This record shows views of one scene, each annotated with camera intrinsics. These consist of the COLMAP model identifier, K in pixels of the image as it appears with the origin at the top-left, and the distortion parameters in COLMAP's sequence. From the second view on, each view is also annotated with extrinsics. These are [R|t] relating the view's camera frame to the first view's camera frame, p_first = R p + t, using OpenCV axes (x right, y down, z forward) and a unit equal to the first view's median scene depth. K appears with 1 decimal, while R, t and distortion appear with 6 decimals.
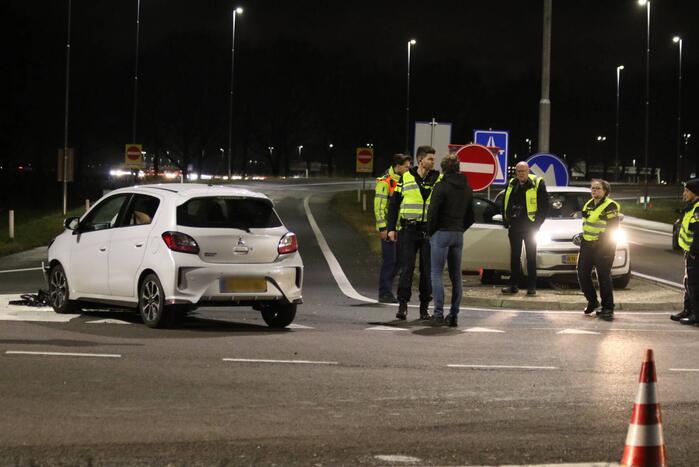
lens RADIAL K [[2286.5, 0, 349.5], [0, 2286.5, 233.5], [0, 0, 1]] dist [-0.399491, -2.106086]
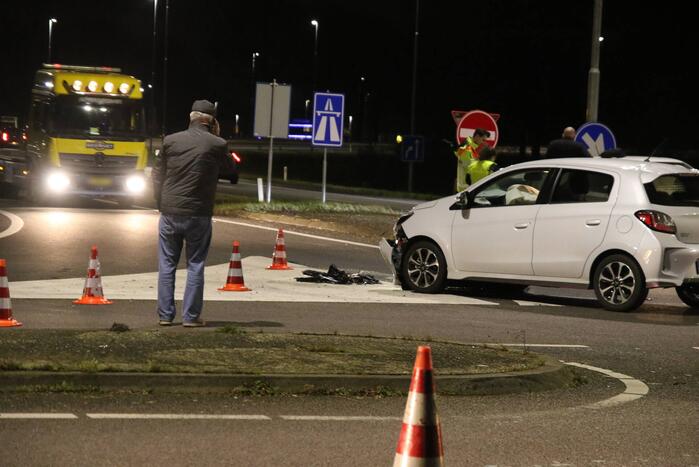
lens RADIAL K [[2146.5, 0, 349.5], [0, 2146.5, 233.5], [0, 0, 1]] dist [0.182123, 0.341044]
pose [[0.951231, 0.003360, 0.308462, -0.453403], [-0.011192, 0.999658, 0.023625, -0.010626], [-0.308278, -0.025925, 0.950943, 0.176150]]
